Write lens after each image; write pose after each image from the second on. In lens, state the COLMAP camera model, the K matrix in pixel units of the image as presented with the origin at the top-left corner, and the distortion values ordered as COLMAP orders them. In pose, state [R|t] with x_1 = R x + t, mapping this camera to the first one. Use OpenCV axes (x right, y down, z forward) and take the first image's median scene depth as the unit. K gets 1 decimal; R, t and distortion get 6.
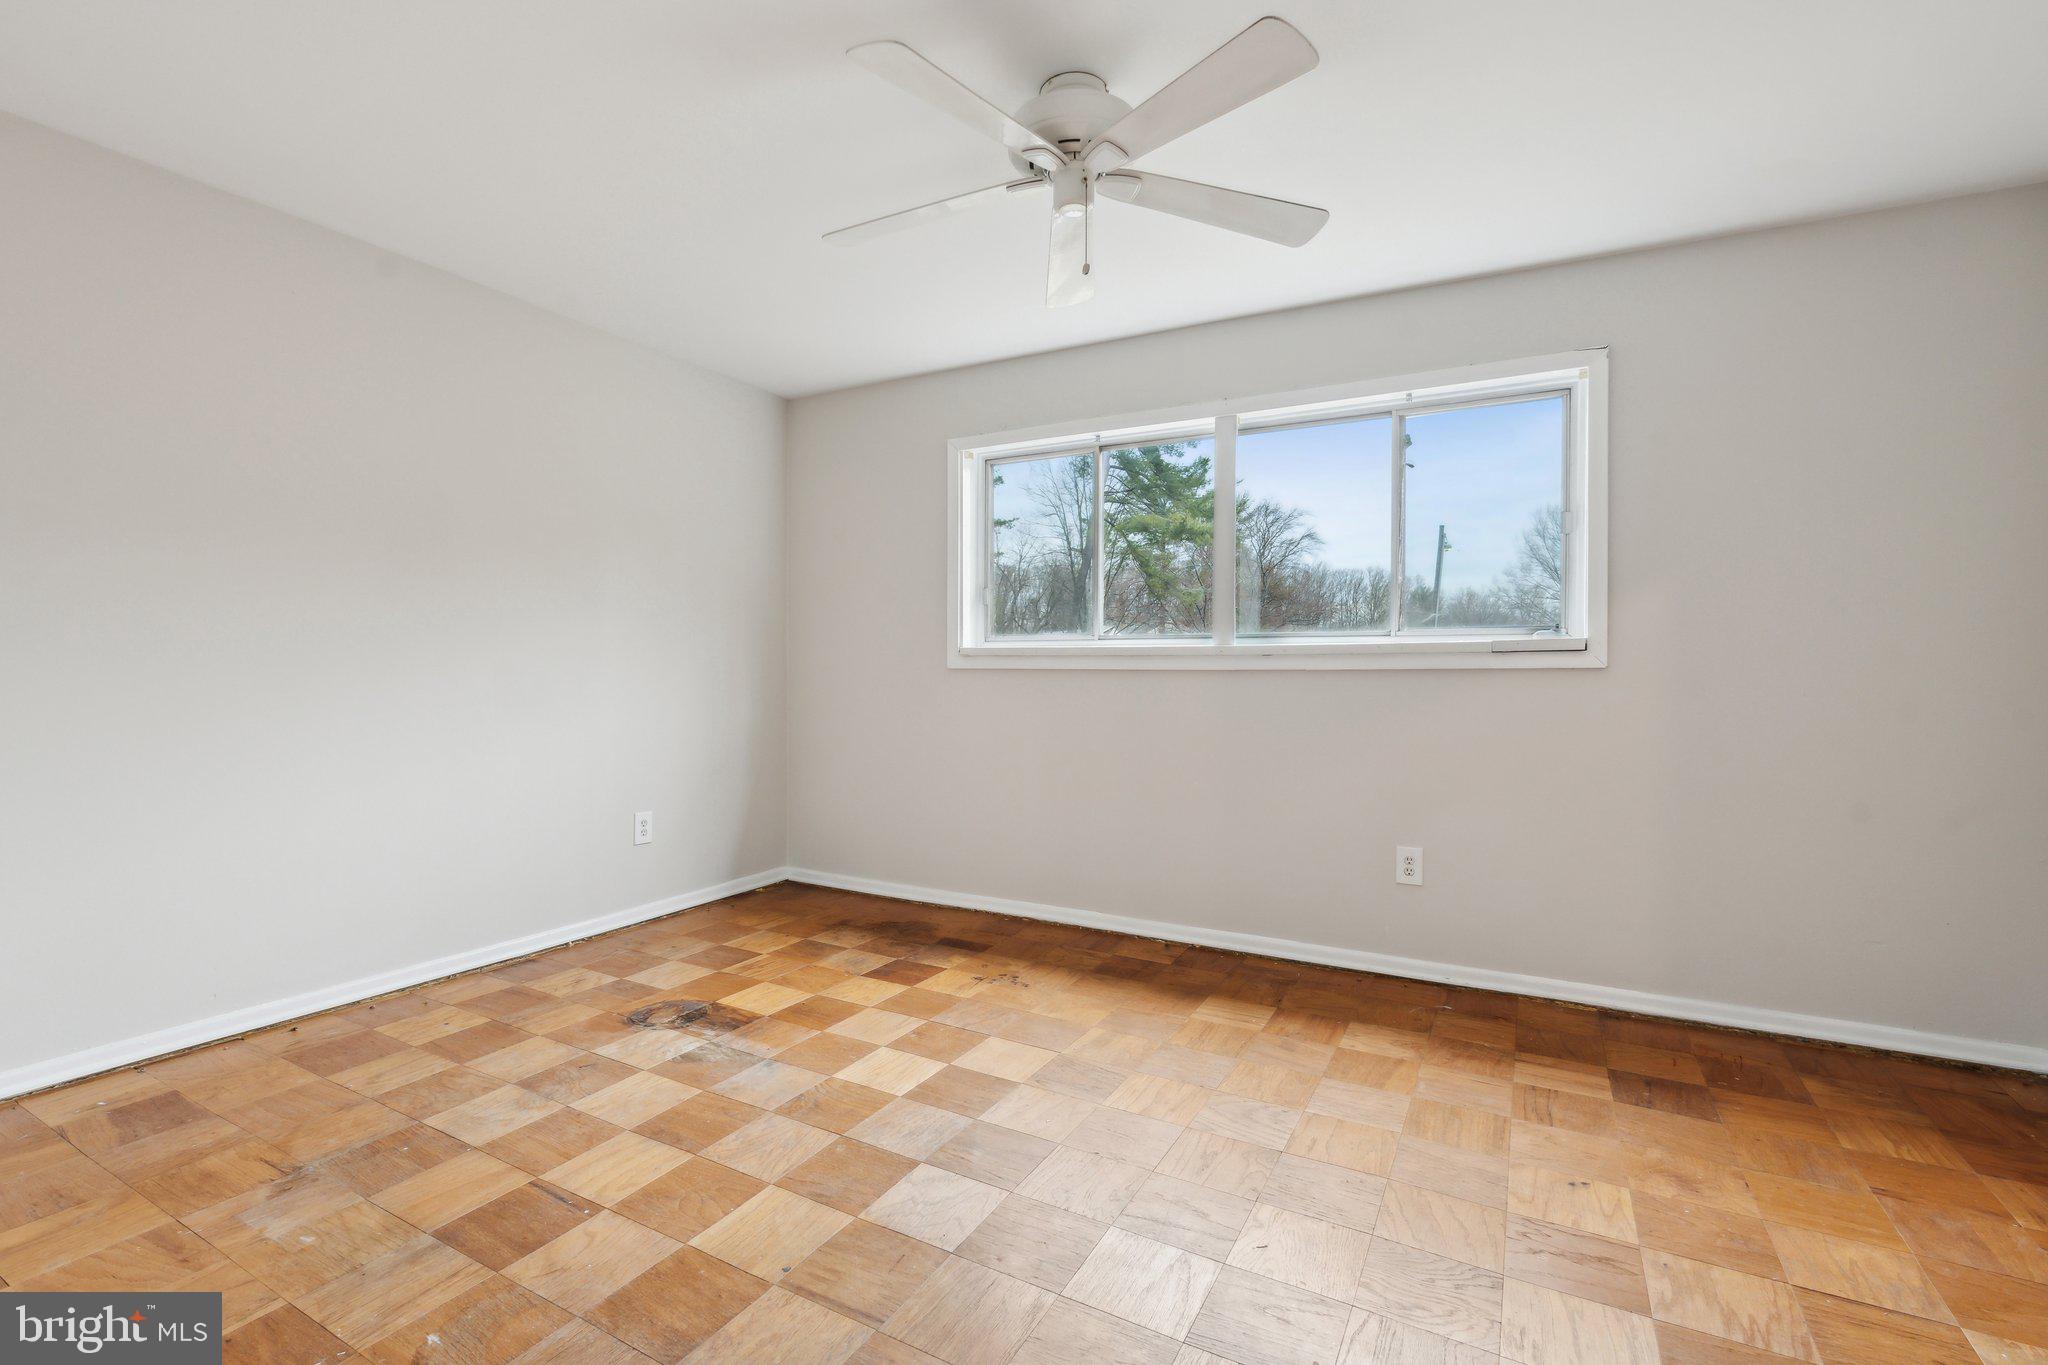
lens RADIAL K [[919.9, 0, 1012.4], [0, 919.9, 670.2], [0, 0, 1]] dist [-0.001790, -0.000079]
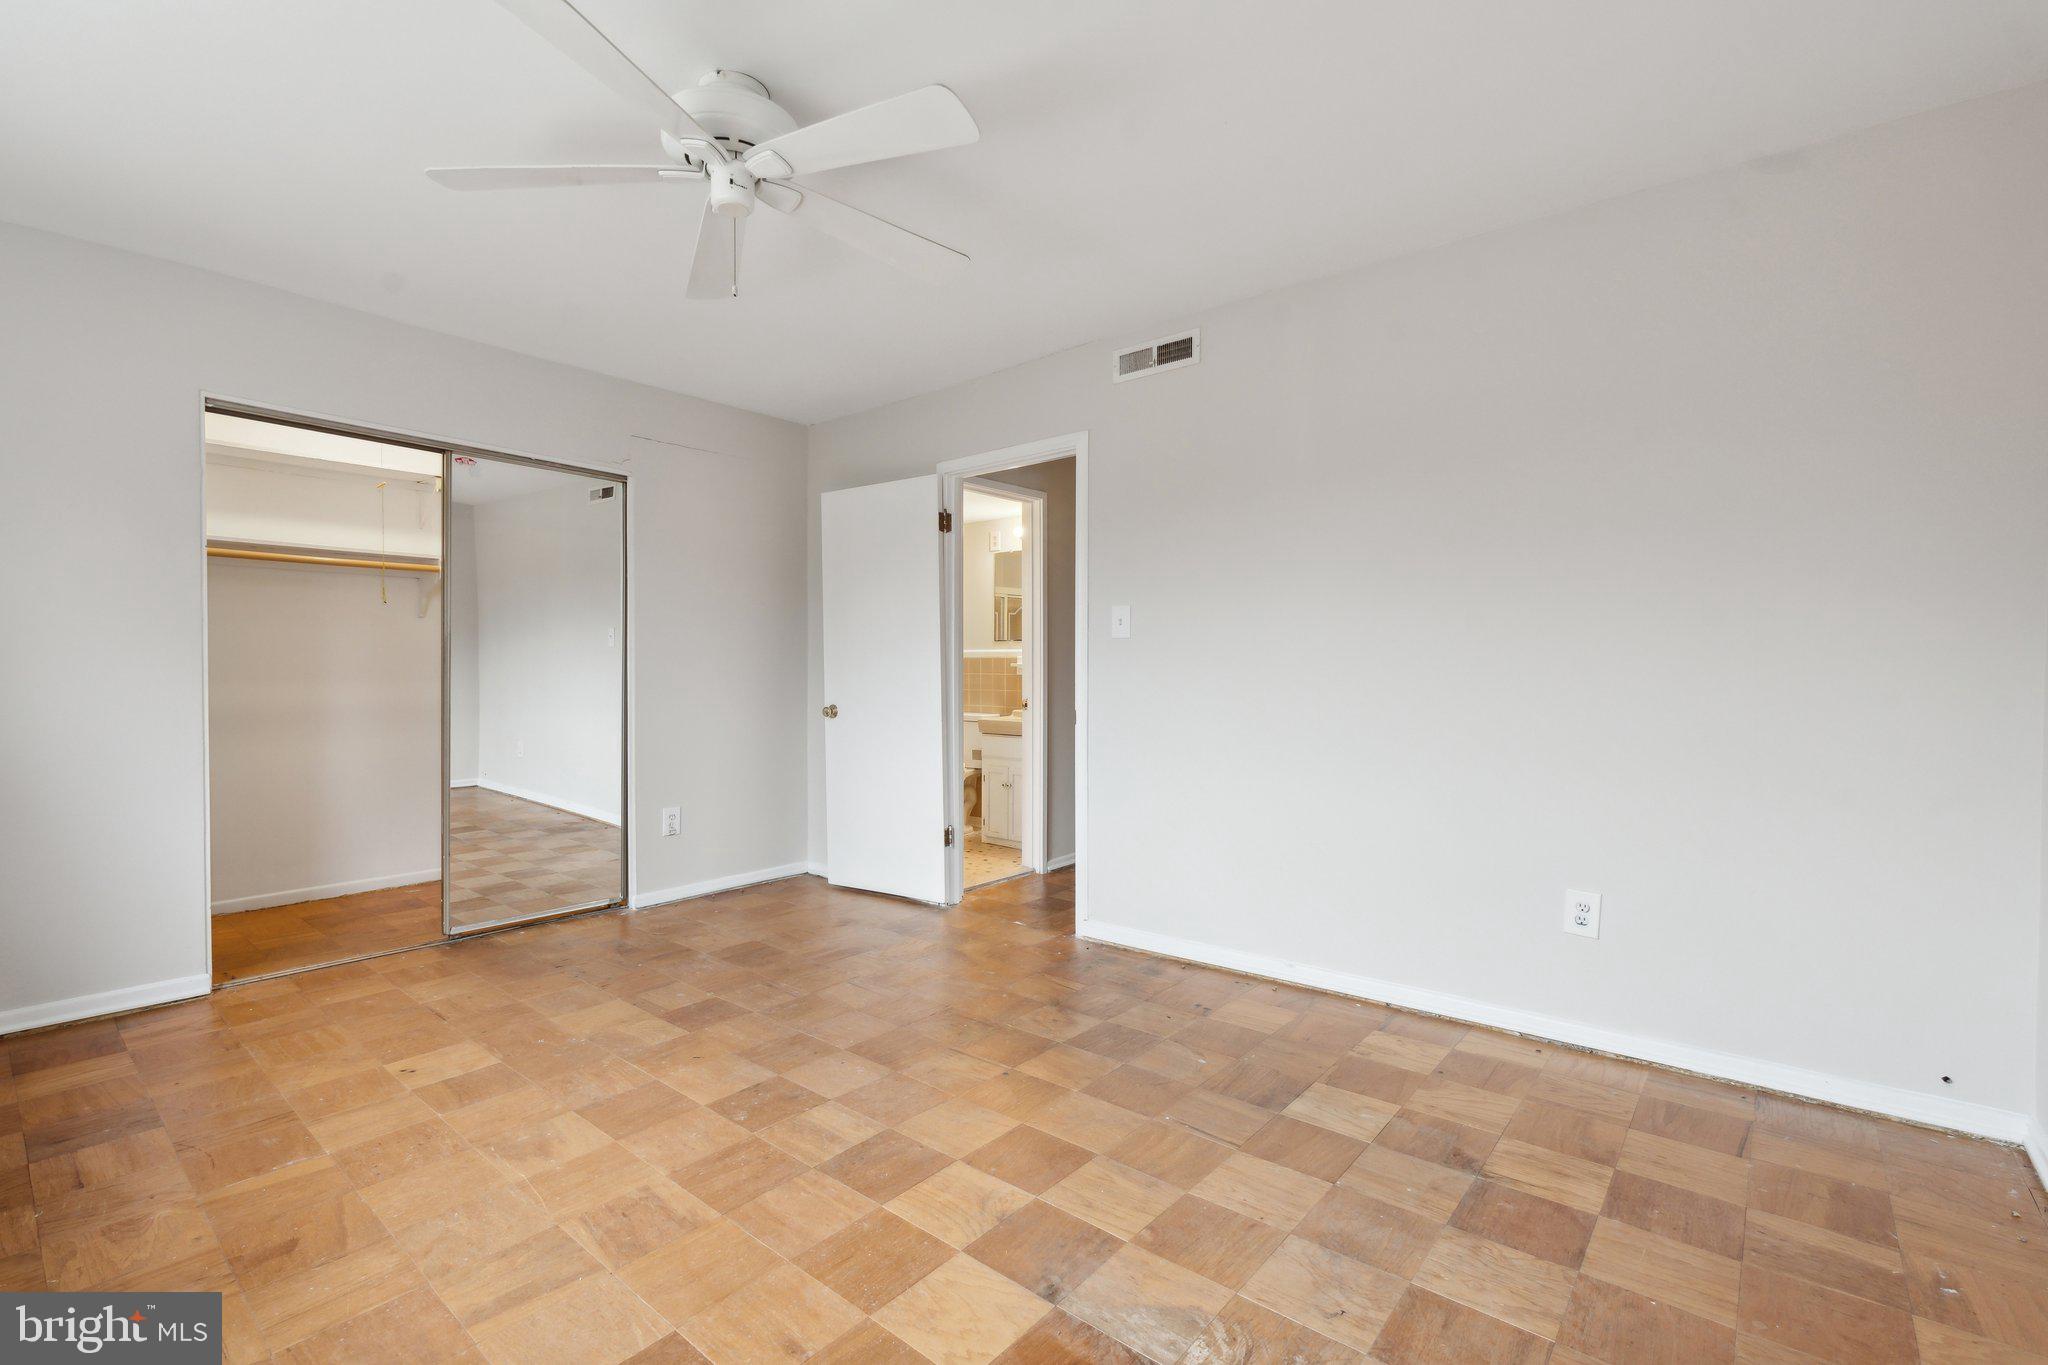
lens RADIAL K [[919.9, 0, 1012.4], [0, 919.9, 670.2], [0, 0, 1]] dist [-0.001790, -0.000079]
pose [[-0.982652, -0.003549, 0.185423, -0.288770], [-0.002433, 0.999978, 0.006243, -0.007620], [-0.185441, 0.005684, -0.982639, 1.334972]]
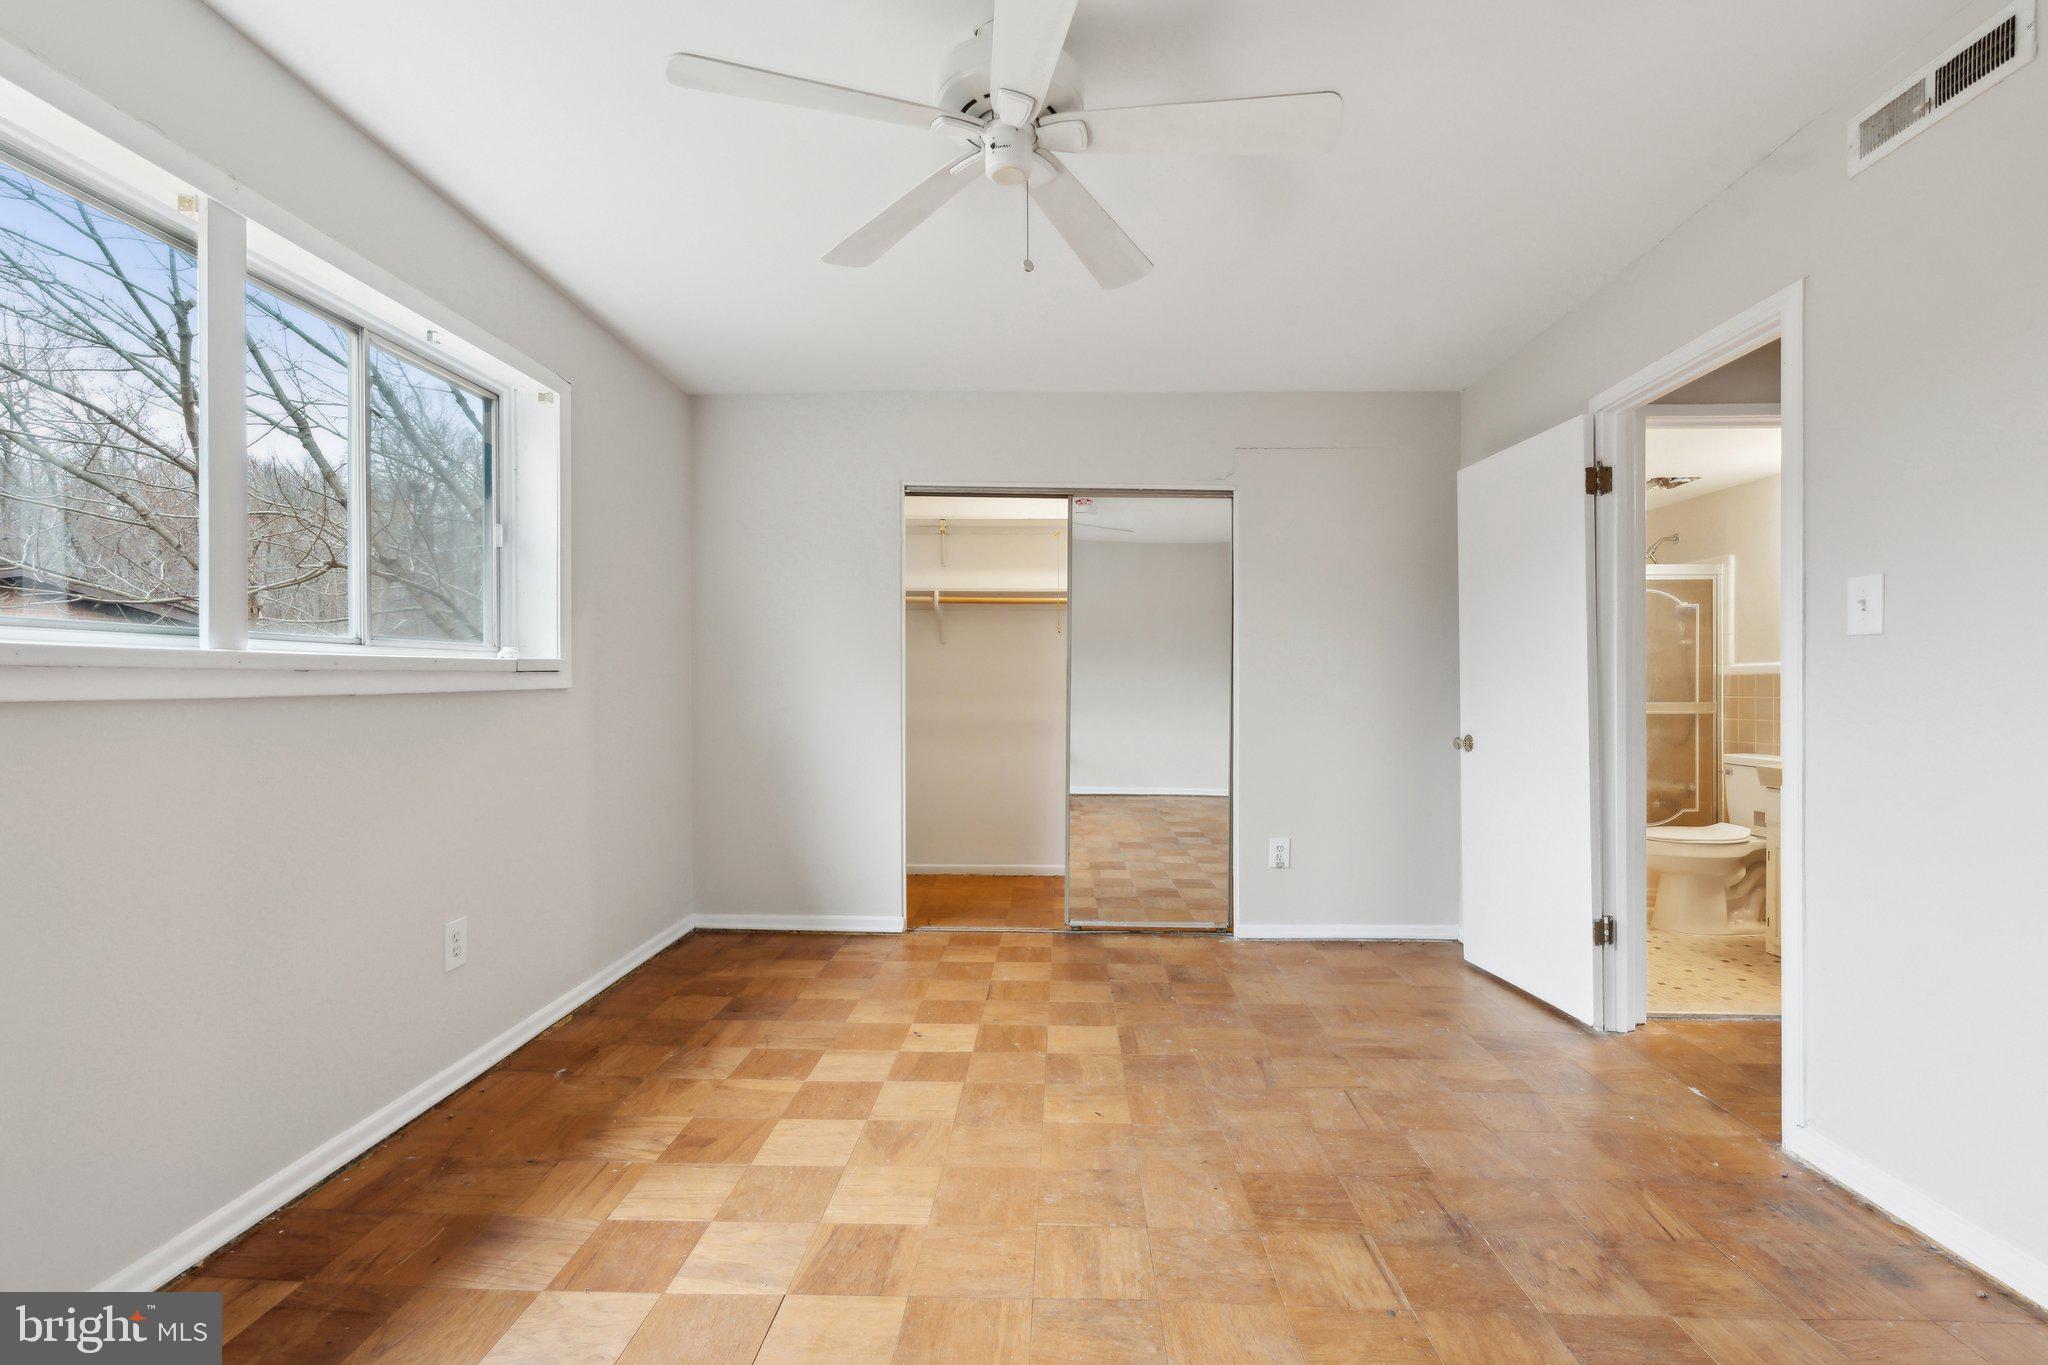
lens RADIAL K [[913.0, 0, 1029.5], [0, 913.0, 681.2], [0, 0, 1]] dist [-0.001252, -0.000040]
pose [[-0.462629, 0.002010, 0.886550, -0.502213], [0.001212, 0.999998, -0.001635, -0.008955], [-0.886551, 0.000318, -0.462630, 0.968686]]
